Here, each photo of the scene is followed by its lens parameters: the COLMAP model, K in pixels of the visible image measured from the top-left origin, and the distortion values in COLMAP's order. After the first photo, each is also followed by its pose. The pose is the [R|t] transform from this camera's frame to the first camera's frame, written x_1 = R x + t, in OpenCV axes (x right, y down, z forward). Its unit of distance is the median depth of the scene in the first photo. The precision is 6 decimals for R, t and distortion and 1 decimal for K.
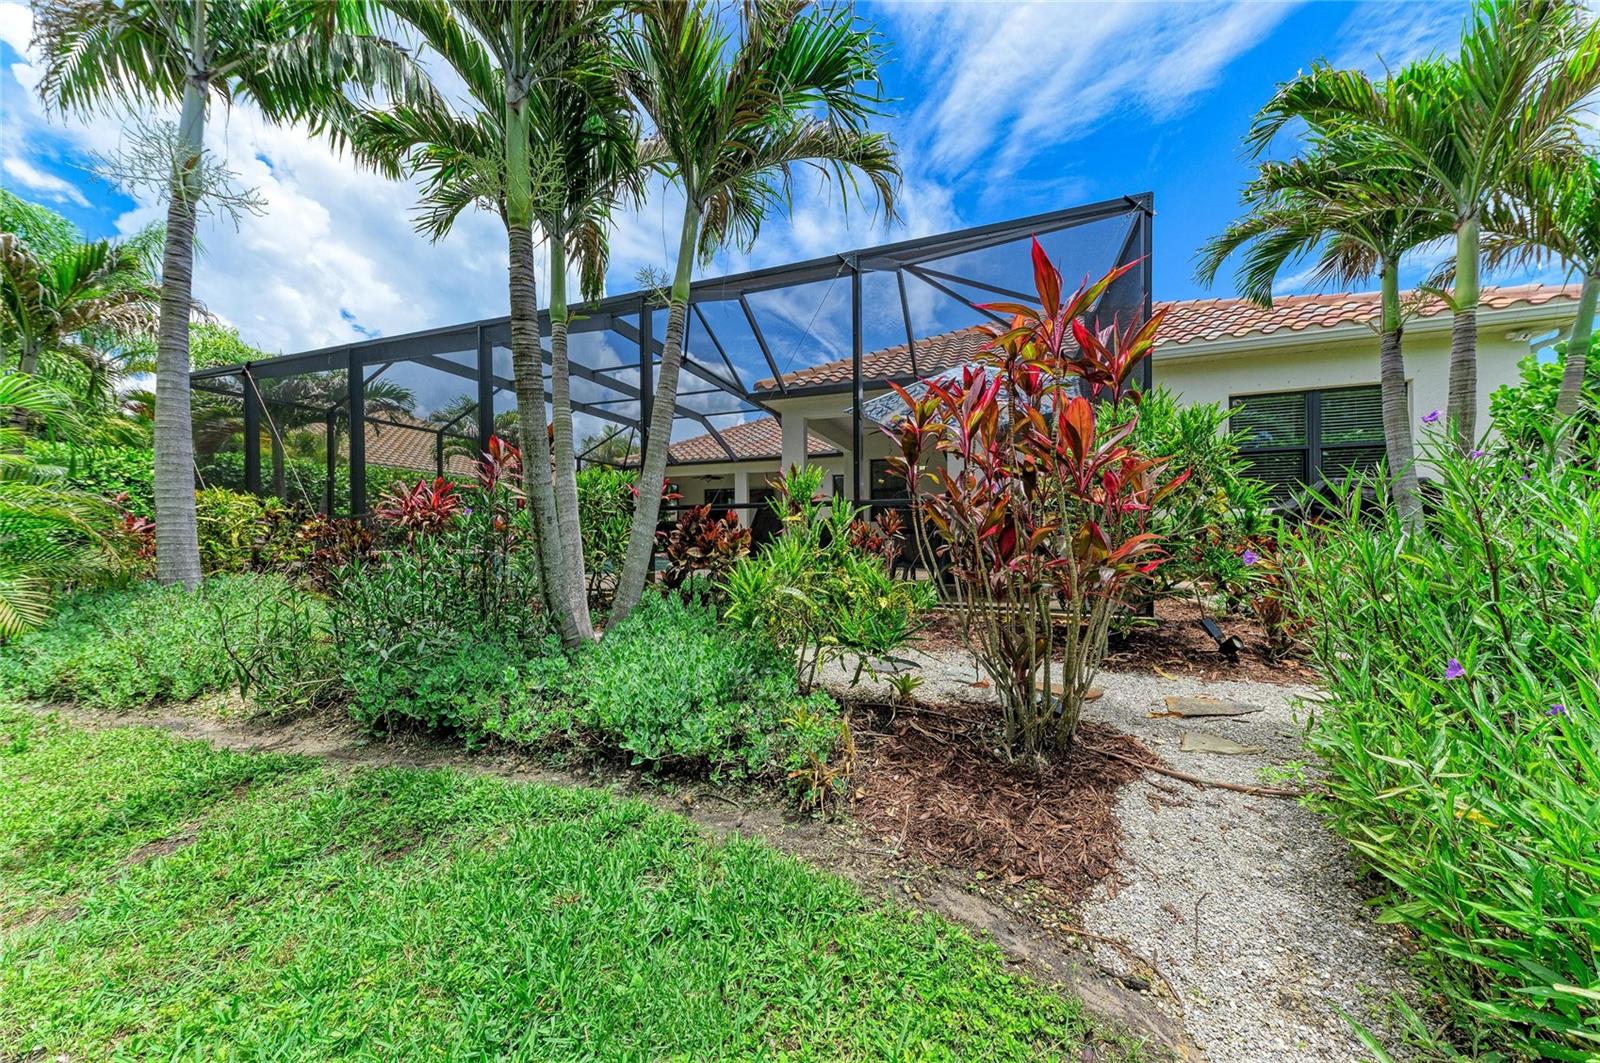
lens RADIAL K [[539.8, 0, 802.2], [0, 539.8, 540.6], [0, 0, 1]] dist [0.017306, -0.000089]
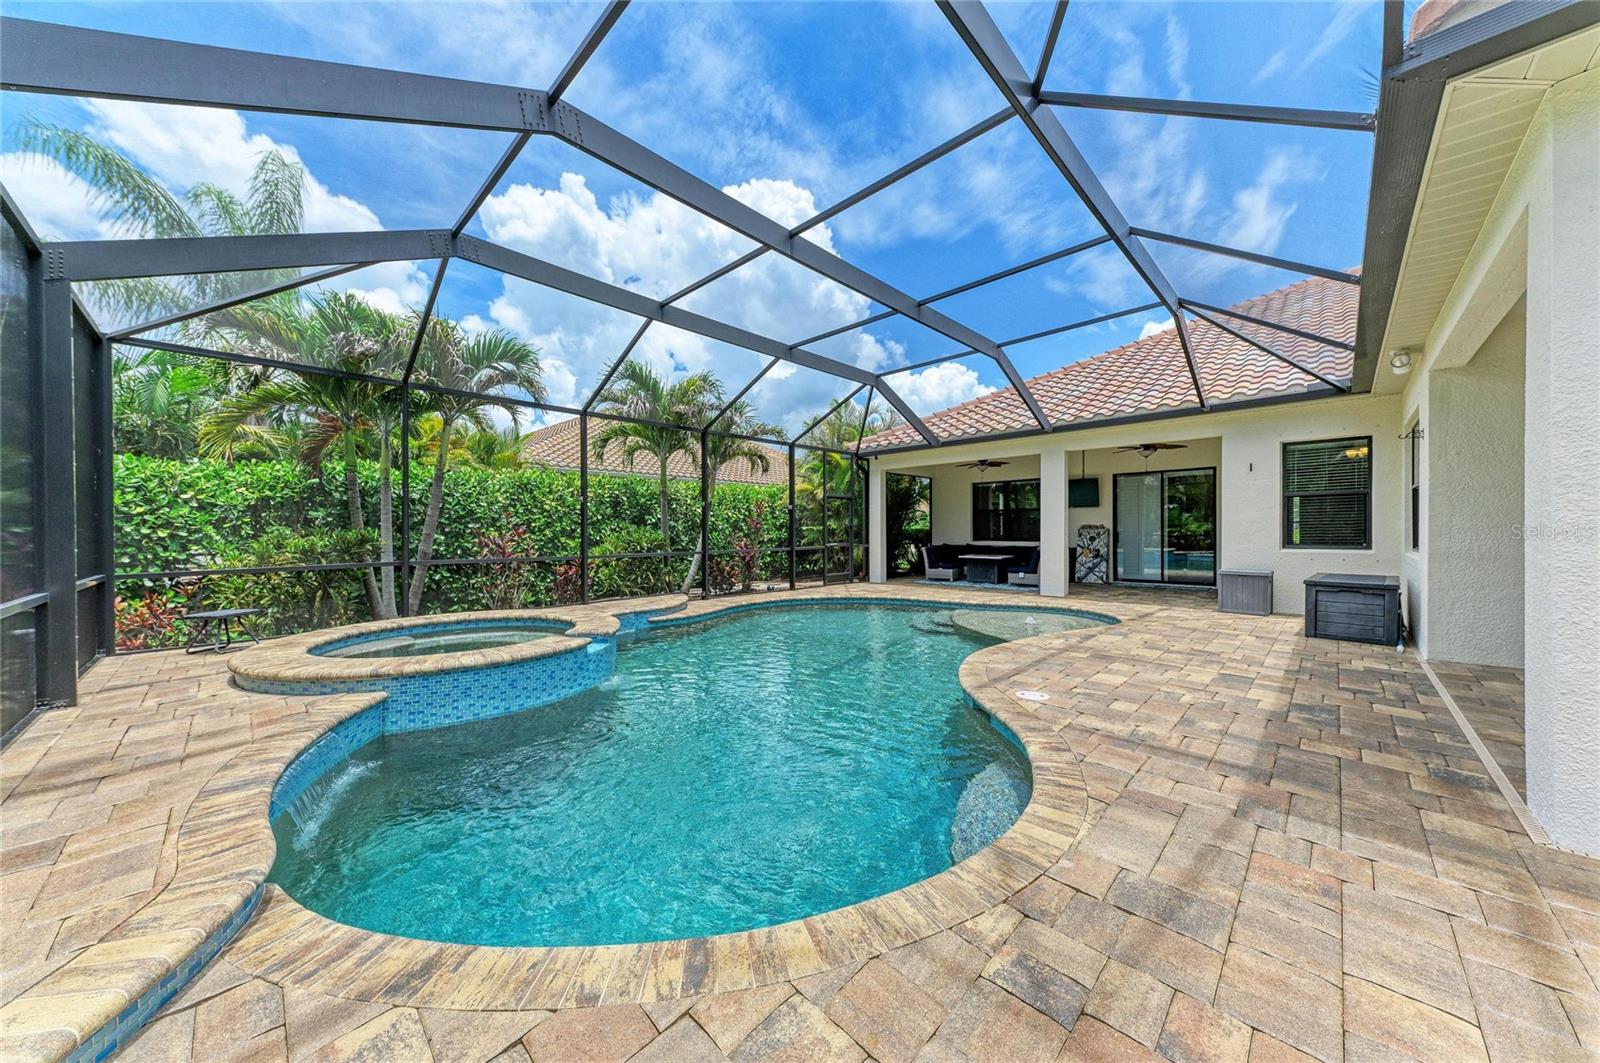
lens RADIAL K [[540.6, 0, 802.4], [0, 540.6, 533.3], [0, 0, 1]] dist [0.024331, -0.006302]
pose [[0.912483, 0.001468, -0.409112, -0.128405], [-0.001062, 0.999999, 0.001221, -0.043814], [0.409114, -0.000680, 0.912483, 0.398754]]
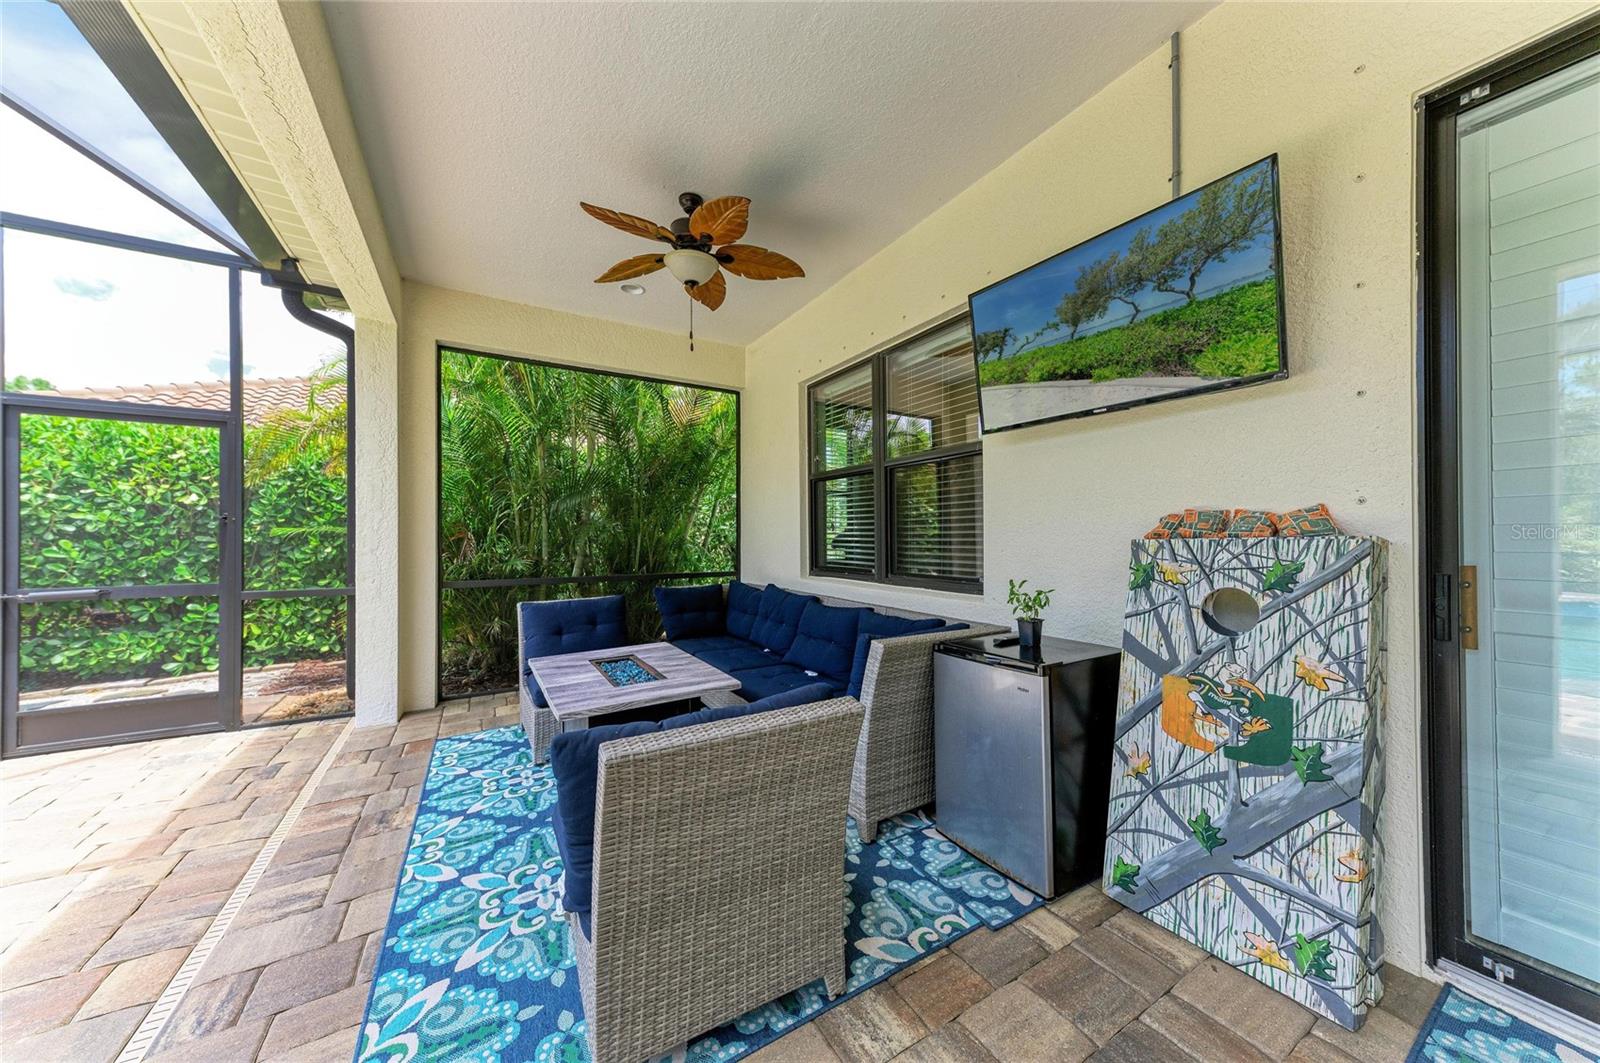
lens RADIAL K [[540.6, 0, 802.4], [0, 540.6, 533.3], [0, 0, 1]] dist [0.024331, -0.006302]
pose [[0.776377, 0.000893, -0.630269, -0.069329], [-0.007105, 0.999948, -0.007336, -0.048868], [0.630229, 0.010173, 0.776342, 1.101188]]
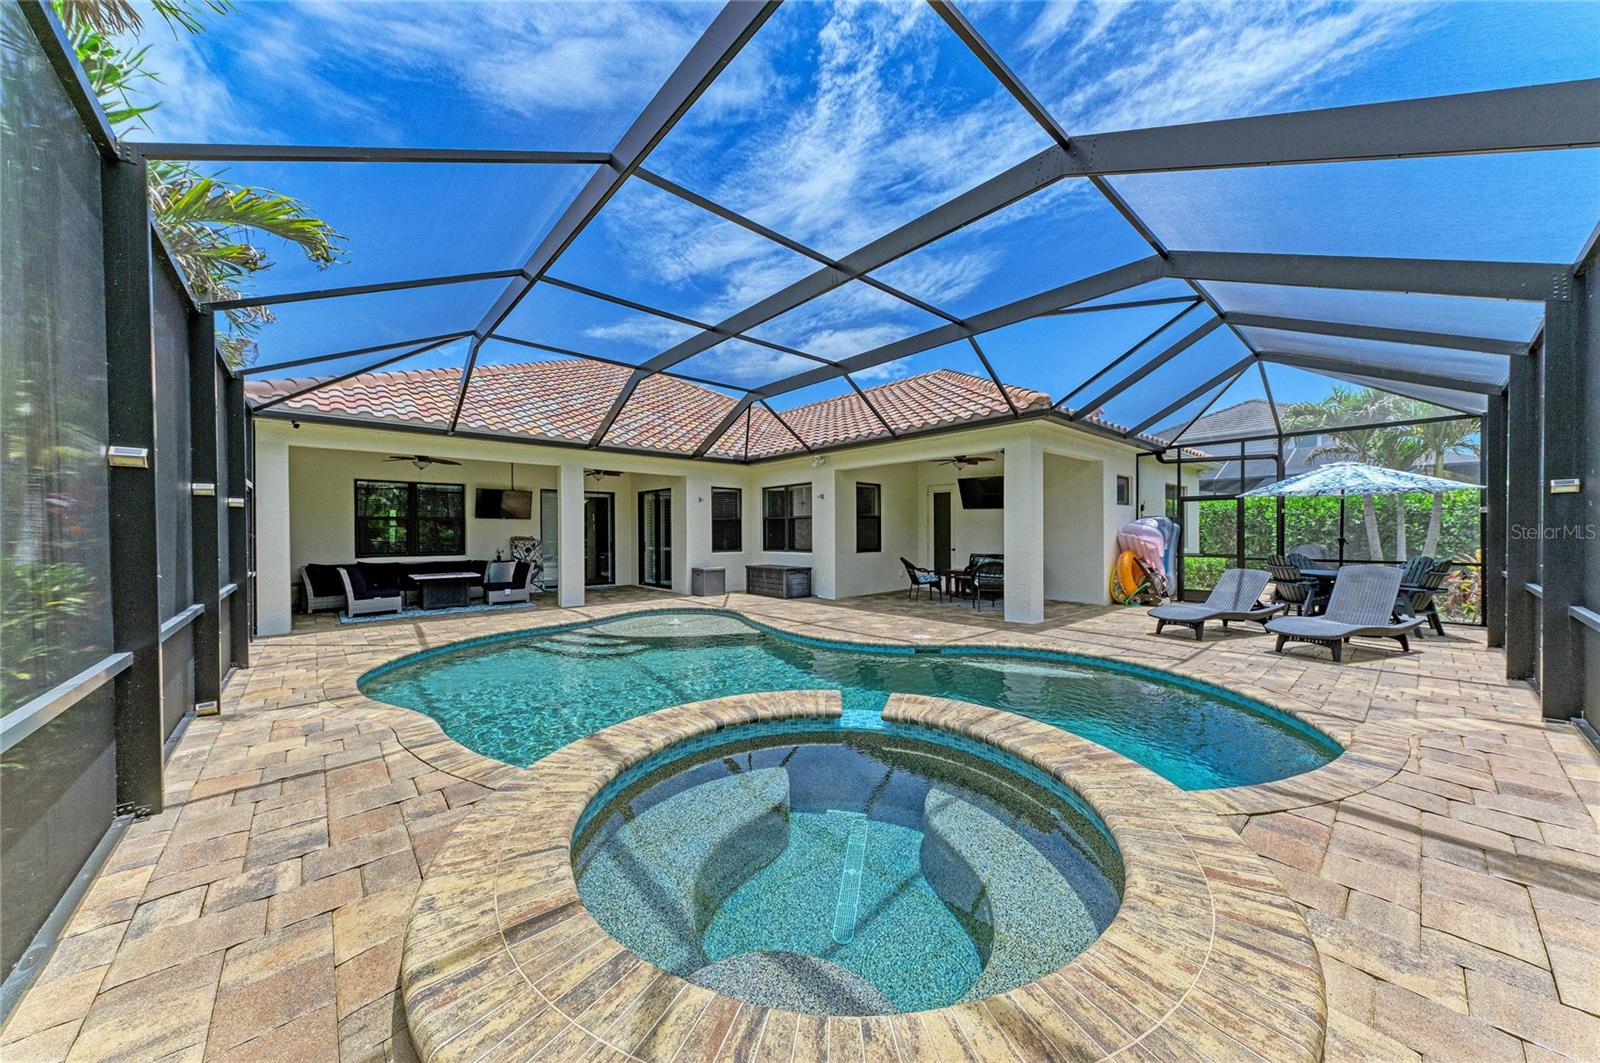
lens RADIAL K [[540.6, 0, 802.4], [0, 540.6, 533.3], [0, 0, 1]] dist [0.024331, -0.006302]
pose [[0.471779, 0.001493, 0.881716, -0.554065], [0.008878, 0.999940, -0.006444, -0.051055], [-0.881672, 0.010868, 0.471737, 0.542510]]
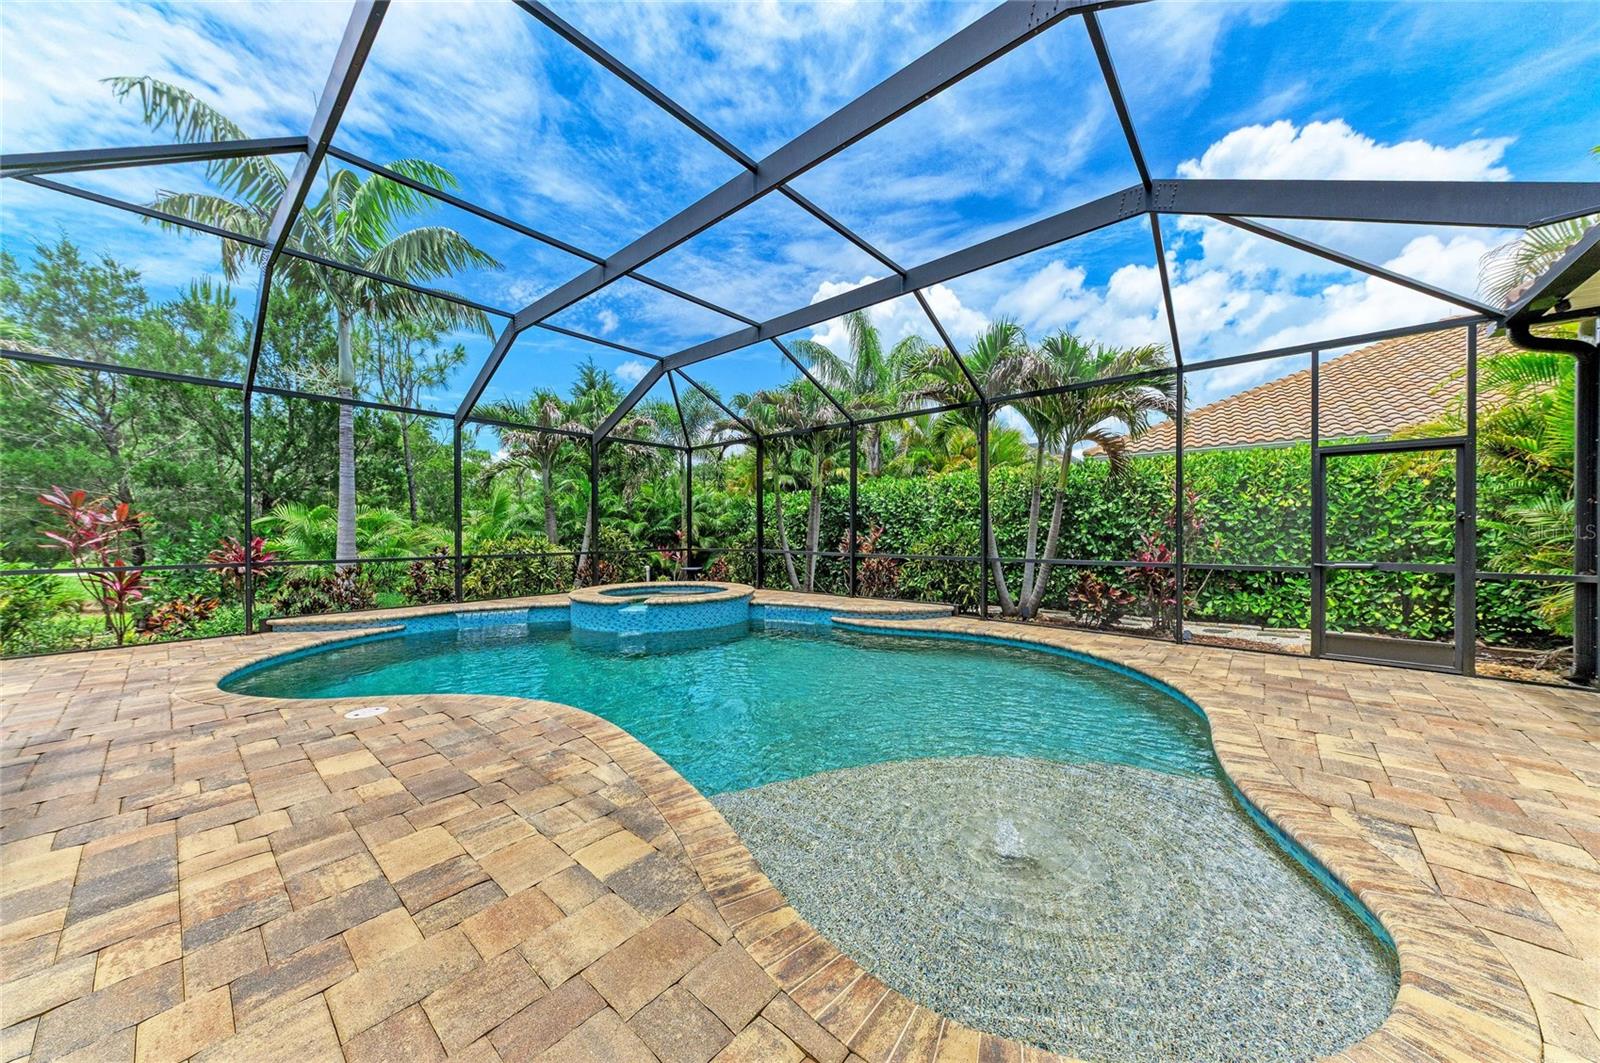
lens RADIAL K [[540.6, 0, 802.4], [0, 540.6, 533.3], [0, 0, 1]] dist [0.024331, -0.006302]
pose [[-0.351370, 0.010142, -0.936182, 0.012354], [0.000204, 0.999942, 0.010756, -0.048687], [0.936237, 0.003588, -0.351351, 0.899967]]
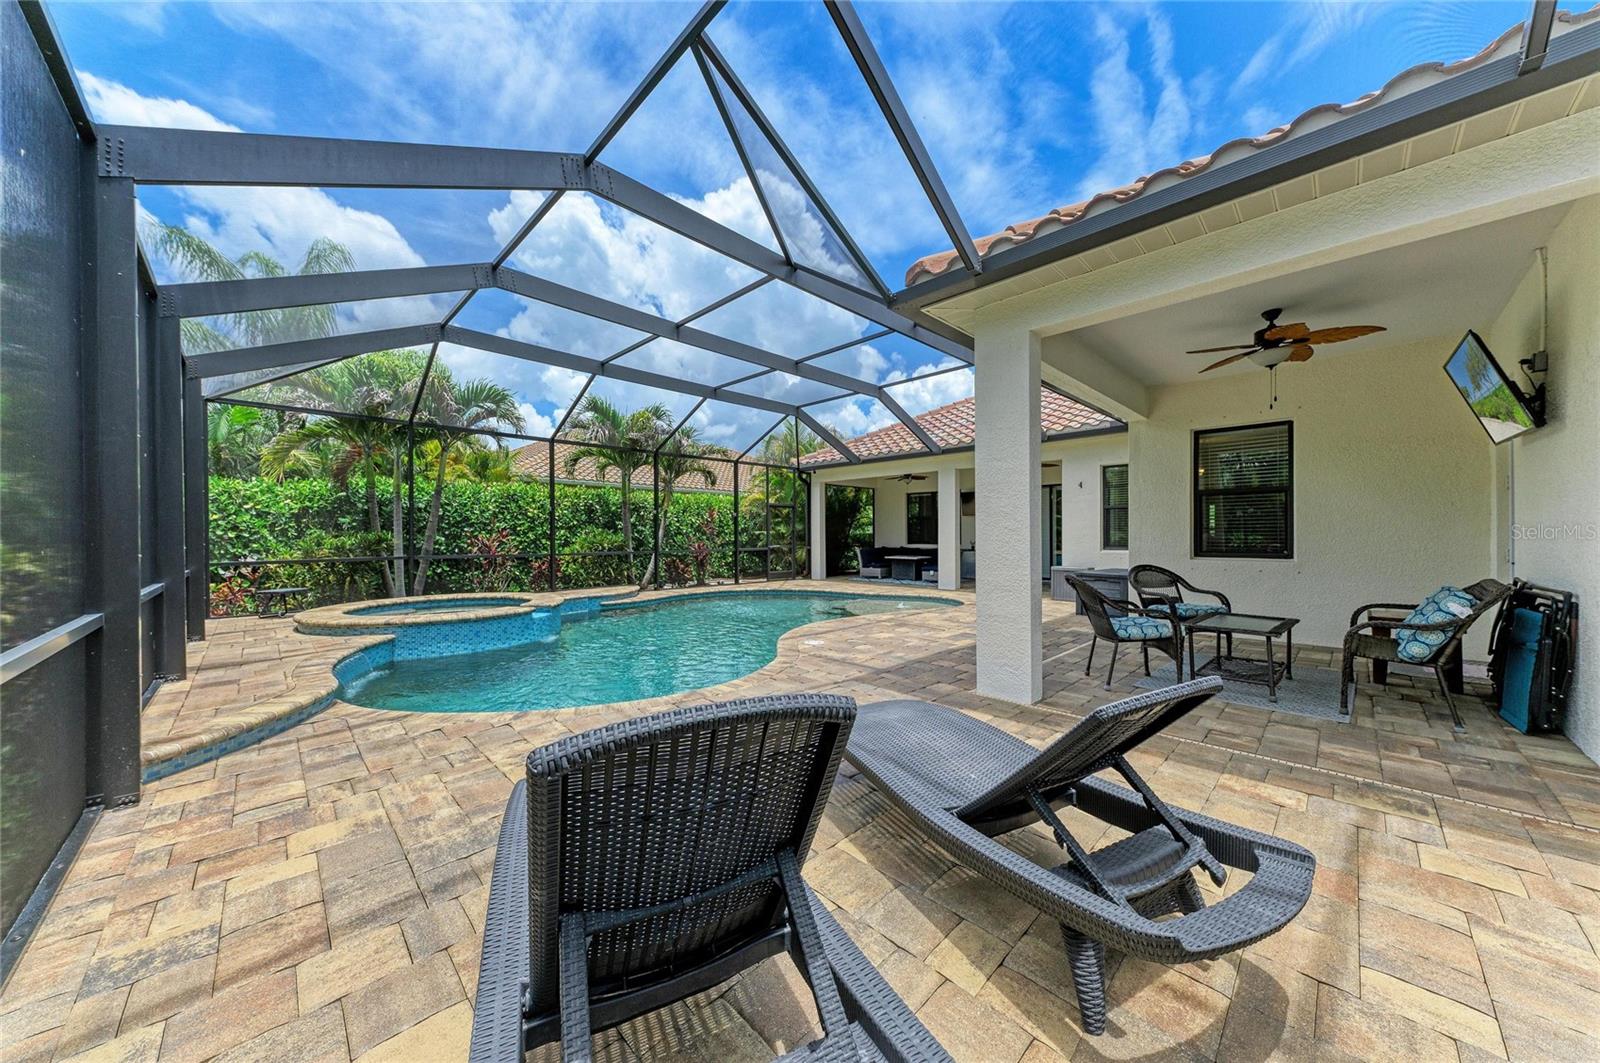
lens RADIAL K [[539.8, 0, 802.2], [0, 539.8, 540.6], [0, 0, 1]] dist [0.017306, -0.000089]
pose [[0.904852, 0.007007, -0.425669, 0.013345], [-0.004639, 0.999967, 0.006599, -0.042920], [0.425701, -0.003997, 0.904855, 0.326859]]
